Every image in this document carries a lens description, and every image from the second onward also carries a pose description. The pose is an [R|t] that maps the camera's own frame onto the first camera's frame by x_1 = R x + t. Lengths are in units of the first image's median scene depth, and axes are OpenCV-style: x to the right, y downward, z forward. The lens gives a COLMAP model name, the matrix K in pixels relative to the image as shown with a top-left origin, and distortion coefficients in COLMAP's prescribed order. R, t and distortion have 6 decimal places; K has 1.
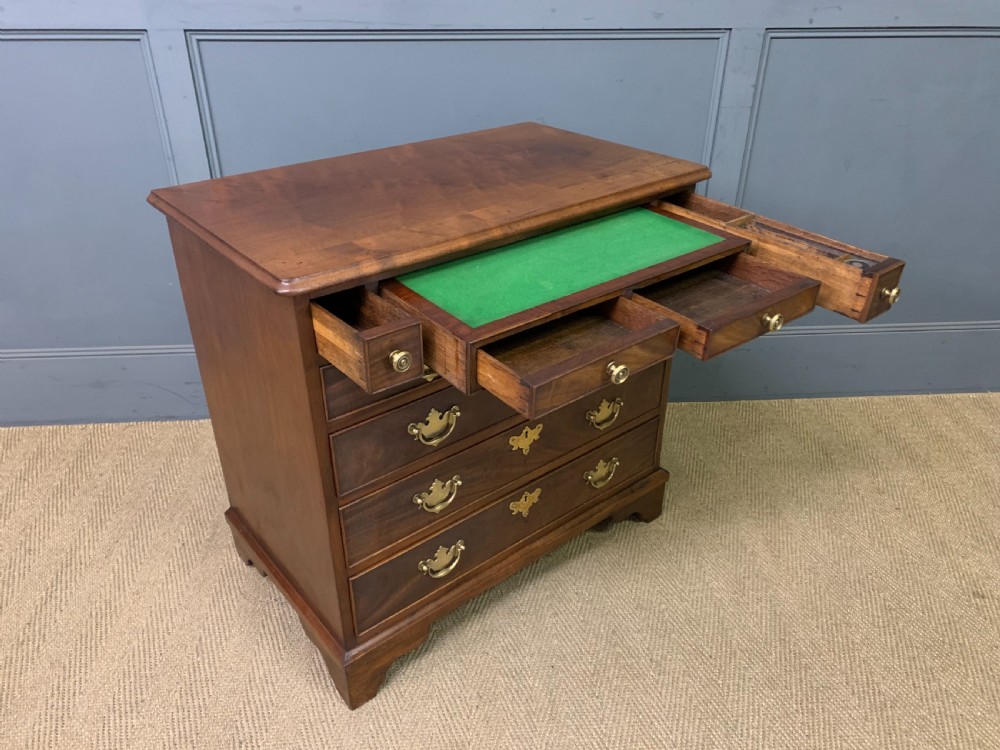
lens RADIAL K [[752.6, 0, 494.0], [0, 752.6, 374.3], [0, 0, 1]] dist [0.023205, -0.001170]
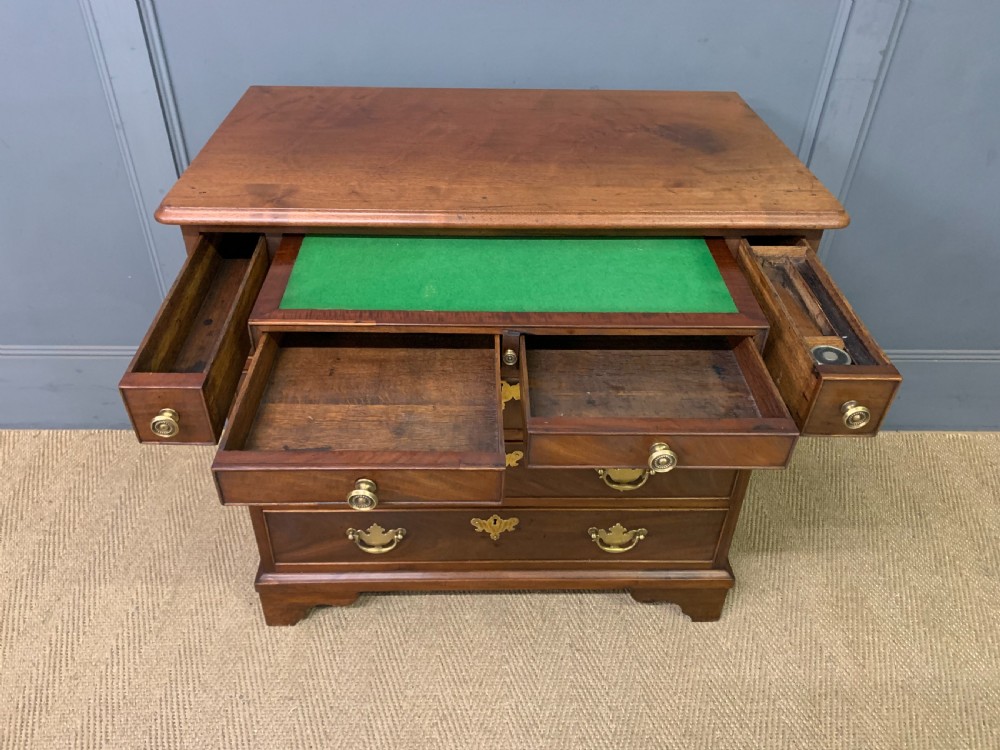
lens RADIAL K [[758.1, 0, 491.9], [0, 758.1, 375.4], [0, 0, 1]] dist [0.023231, -0.004114]
pose [[0.998571, 0.043941, -0.030426, -0.007558], [-0.040397, 0.993259, 0.108650, -0.147953], [0.034995, -0.107266, 0.993614, 0.226544]]
